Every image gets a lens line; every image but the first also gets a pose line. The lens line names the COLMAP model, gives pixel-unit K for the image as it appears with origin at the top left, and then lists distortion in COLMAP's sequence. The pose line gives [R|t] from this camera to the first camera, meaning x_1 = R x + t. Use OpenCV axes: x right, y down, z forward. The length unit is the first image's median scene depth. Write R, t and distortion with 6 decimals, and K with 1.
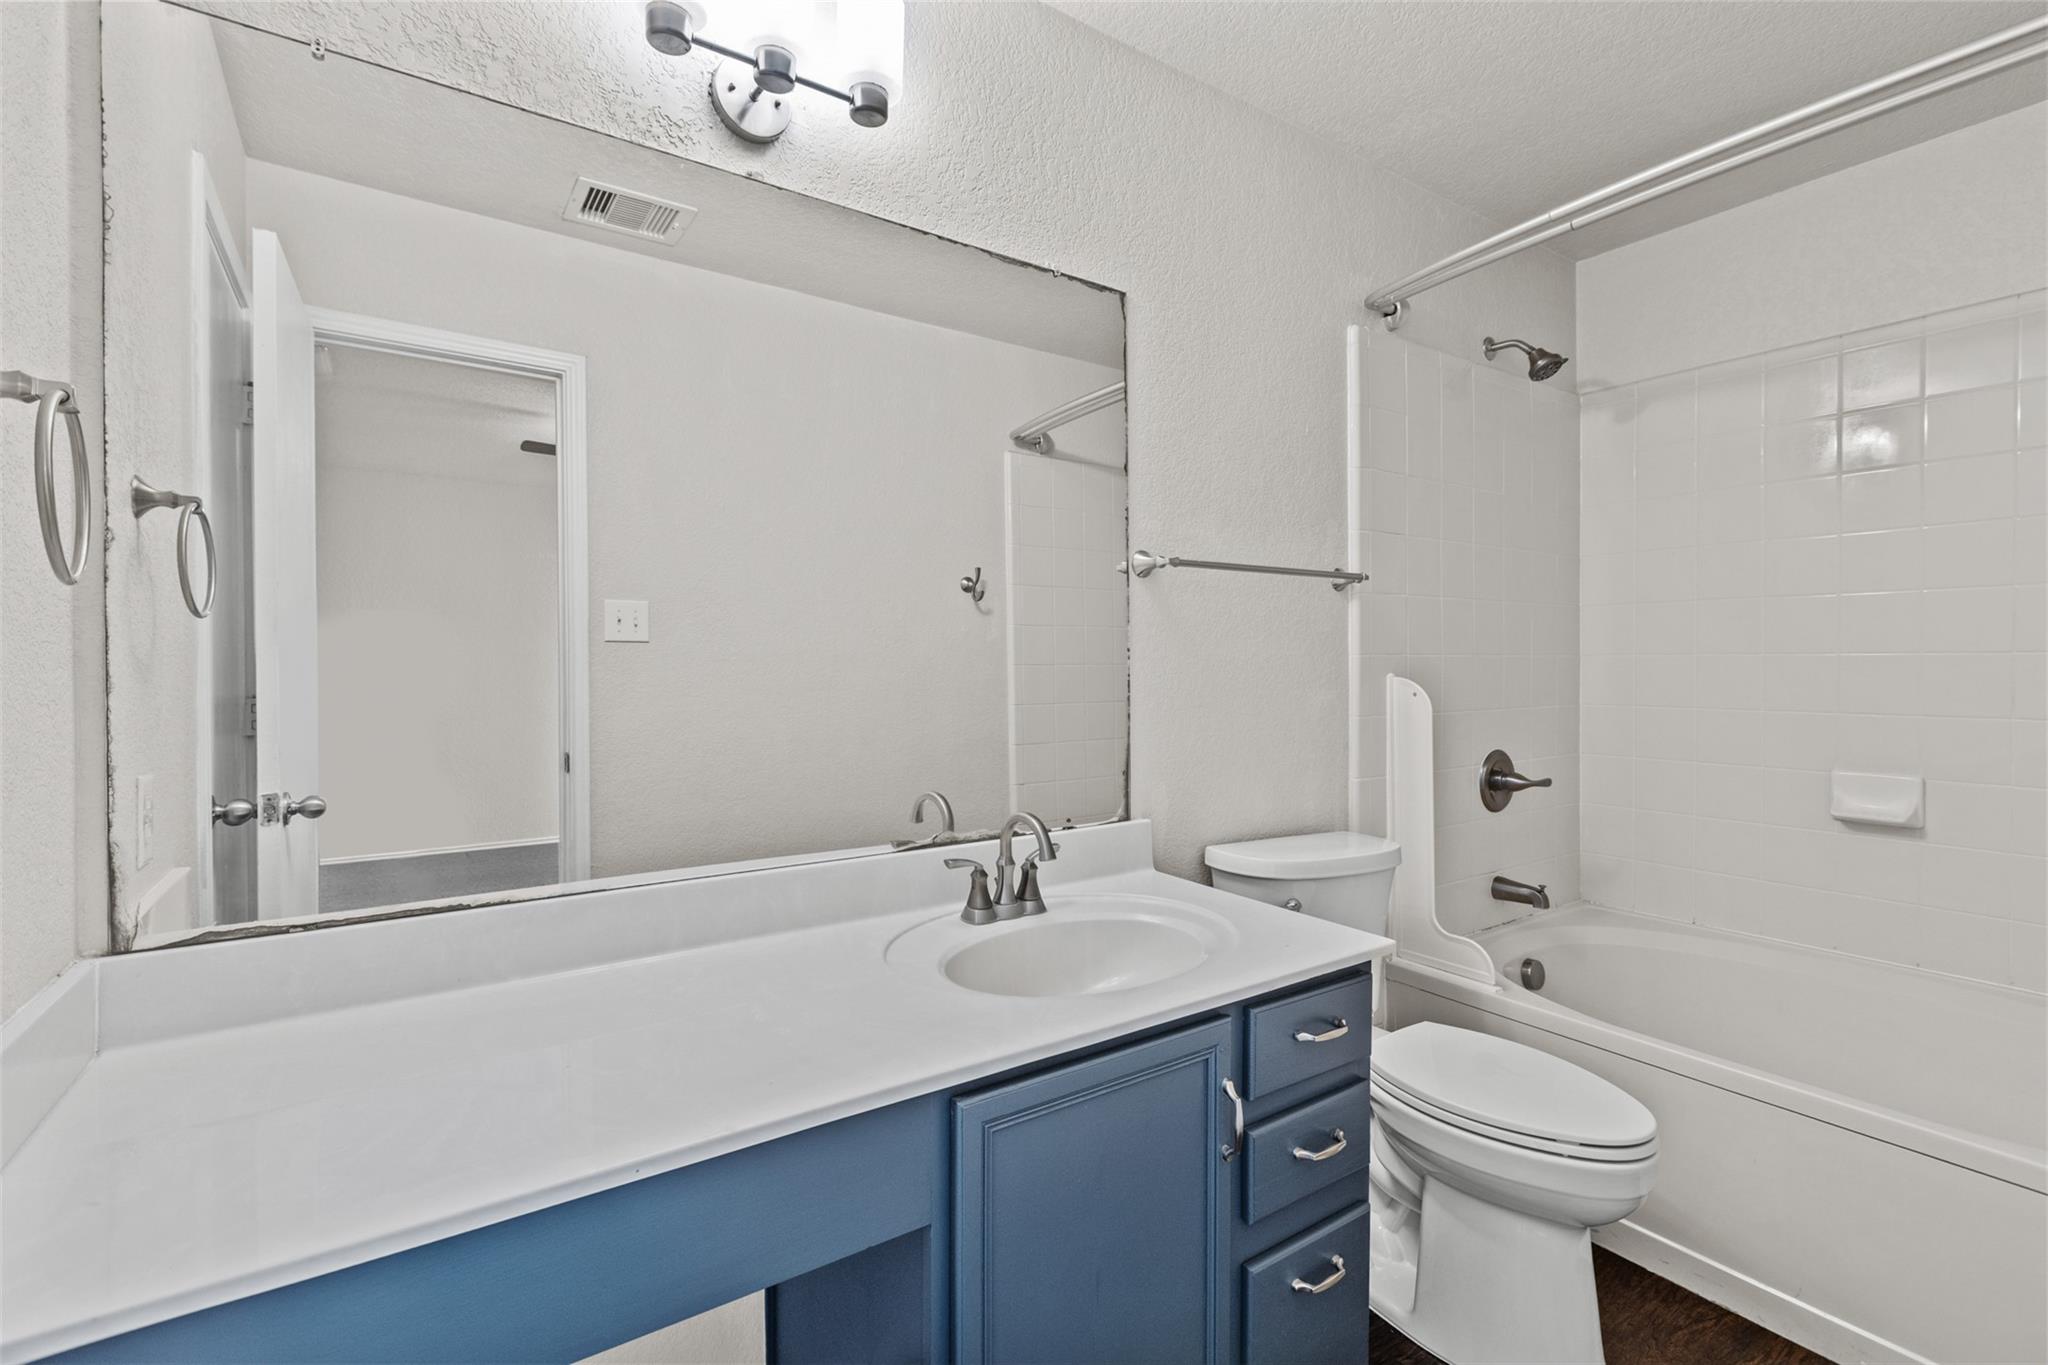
lens RADIAL K [[899.8, 0, 1007.9], [0, 899.8, 673.0], [0, 0, 1]] dist [-0.000937, -0.000045]
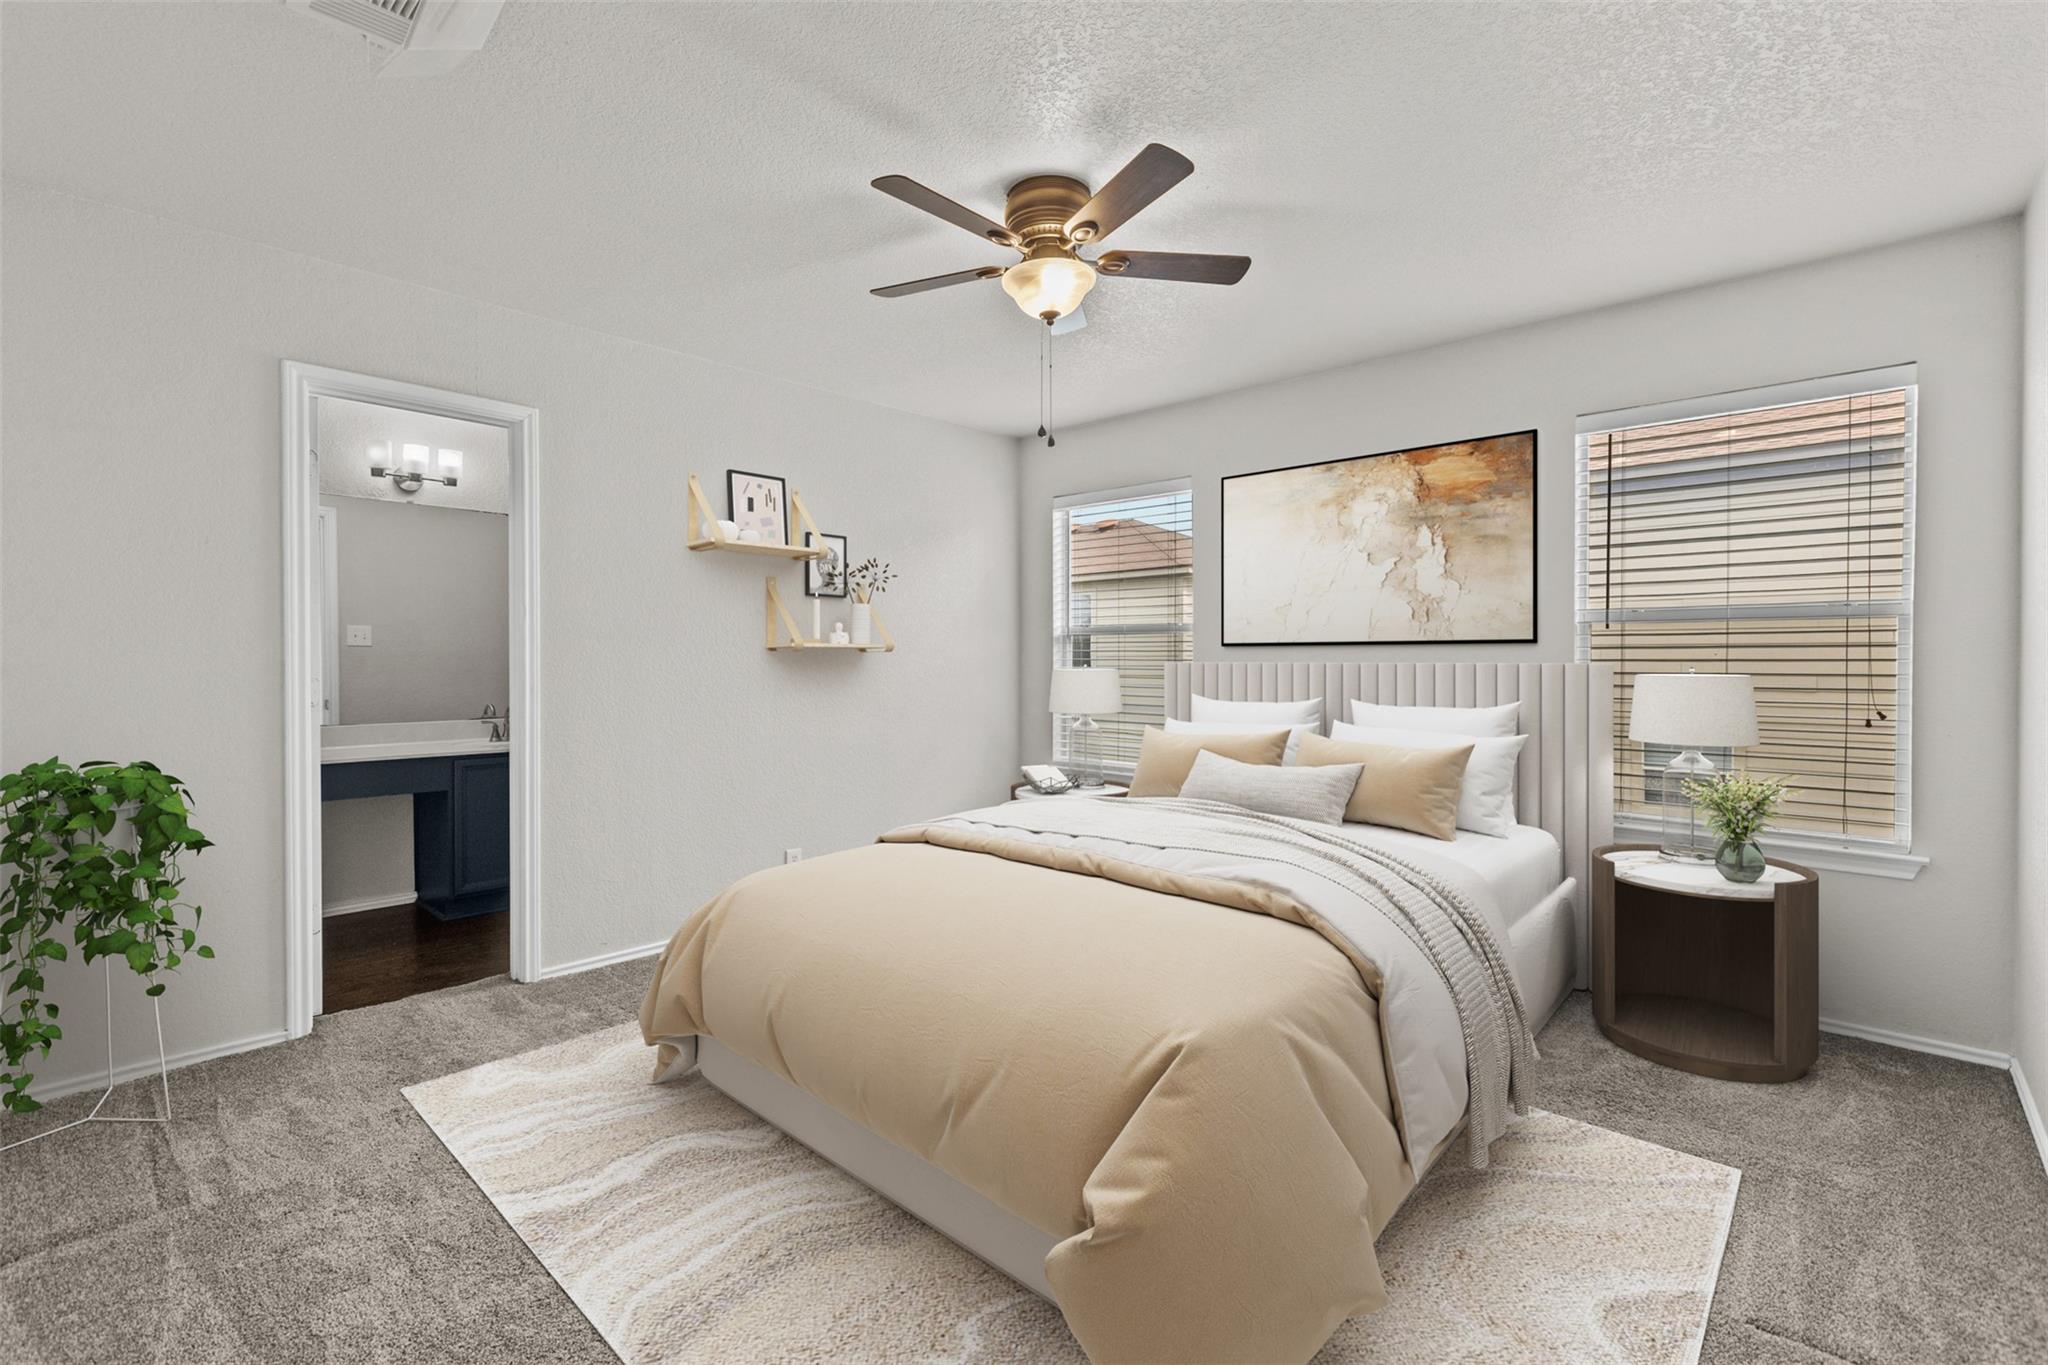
lens RADIAL K [[899.8, 0, 1007.9], [0, 899.8, 673.0], [0, 0, 1]] dist [-0.000937, -0.000045]
pose [[0.973242, -0.001123, 0.229781, 1.058781], [0.001208, 0.999999, -0.000229, 0.050200], [-0.229780, 0.000500, 0.973242, -2.611935]]
